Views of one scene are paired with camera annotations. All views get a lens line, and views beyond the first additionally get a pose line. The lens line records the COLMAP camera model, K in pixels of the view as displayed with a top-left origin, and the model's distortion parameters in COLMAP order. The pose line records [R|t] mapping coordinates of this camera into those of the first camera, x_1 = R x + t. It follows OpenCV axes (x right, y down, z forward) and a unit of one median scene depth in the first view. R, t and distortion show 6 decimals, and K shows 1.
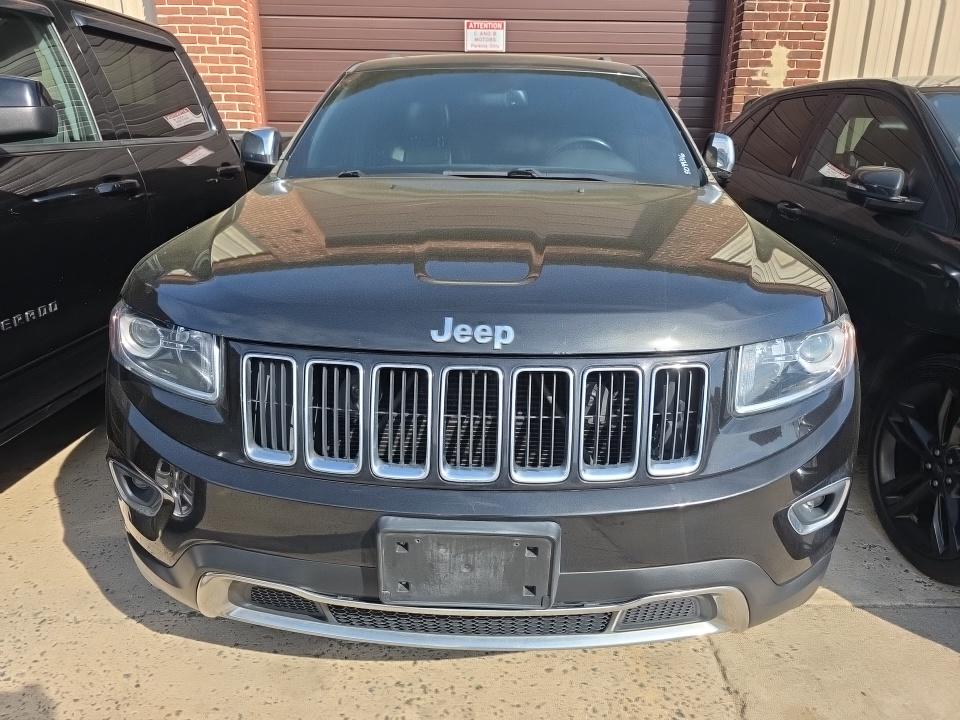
lens RADIAL K [[658.2, 0, 480.0], [0, 658.2, 360.0], [0, 0, 1]] dist [0.000642, -0.002701]
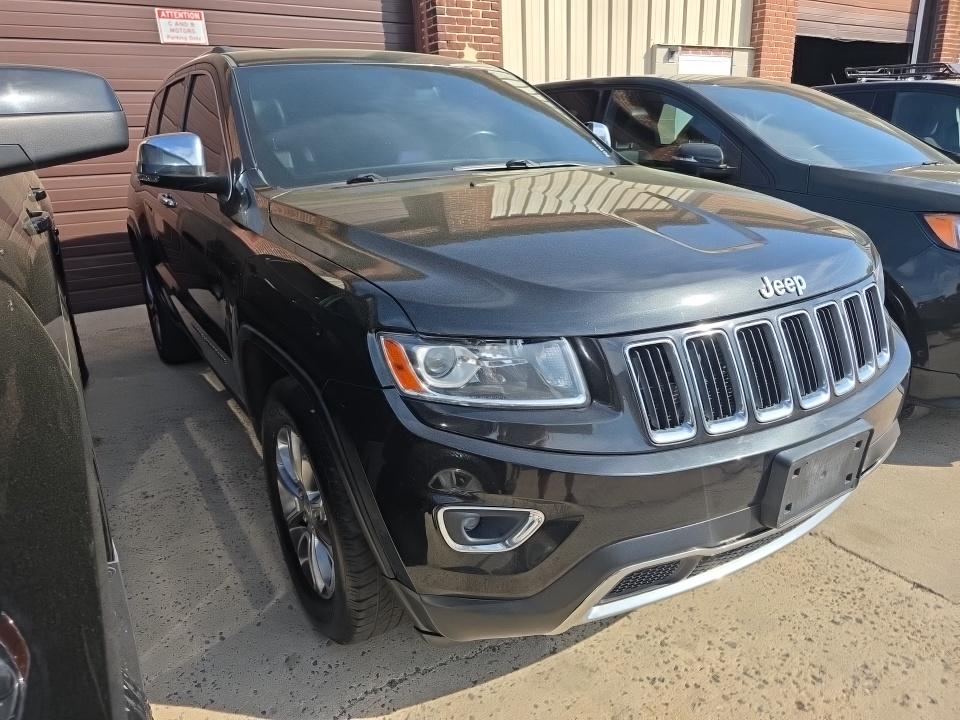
lens RADIAL K [[658.2, 0, 480.0], [0, 658.2, 360.0], [0, 0, 1]] dist [0.000642, -0.002701]
pose [[0.822761, -0.220272, 0.523970, -0.245857], [0.218107, 0.973634, 0.066825, -0.023896], [-0.524875, 0.059300, 0.849111, 0.057853]]
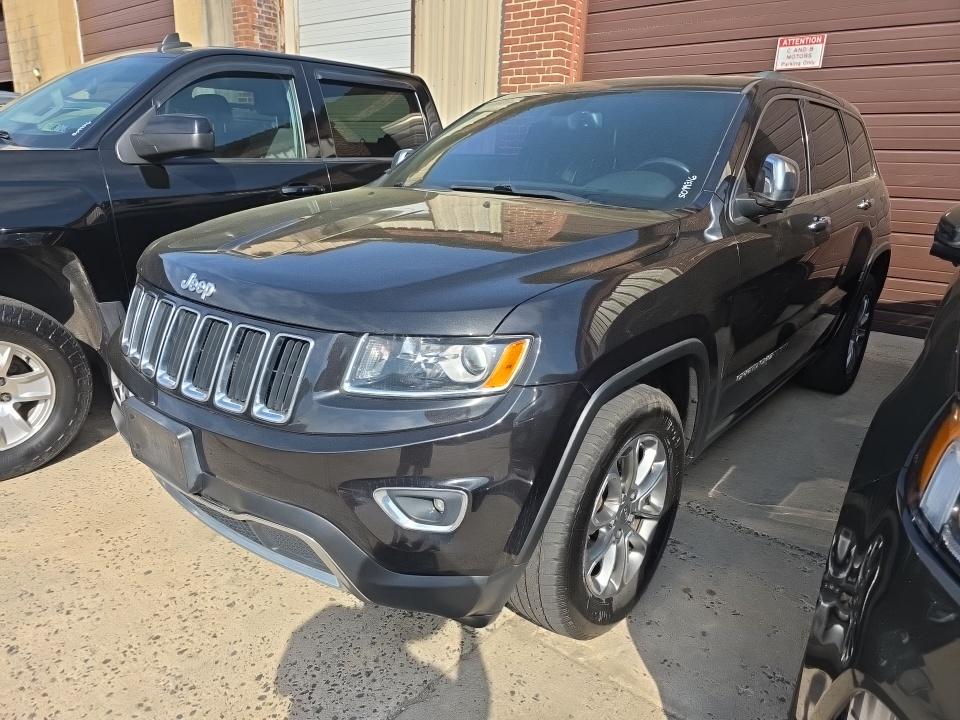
lens RADIAL K [[658.2, 0, 480.0], [0, 658.2, 360.0], [0, 0, 1]] dist [0.000642, -0.002701]
pose [[0.783881, 0.181248, -0.593869, 0.302461], [-0.202946, 0.978705, 0.030820, -0.012513], [0.586808, 0.096365, 0.803972, 0.048155]]
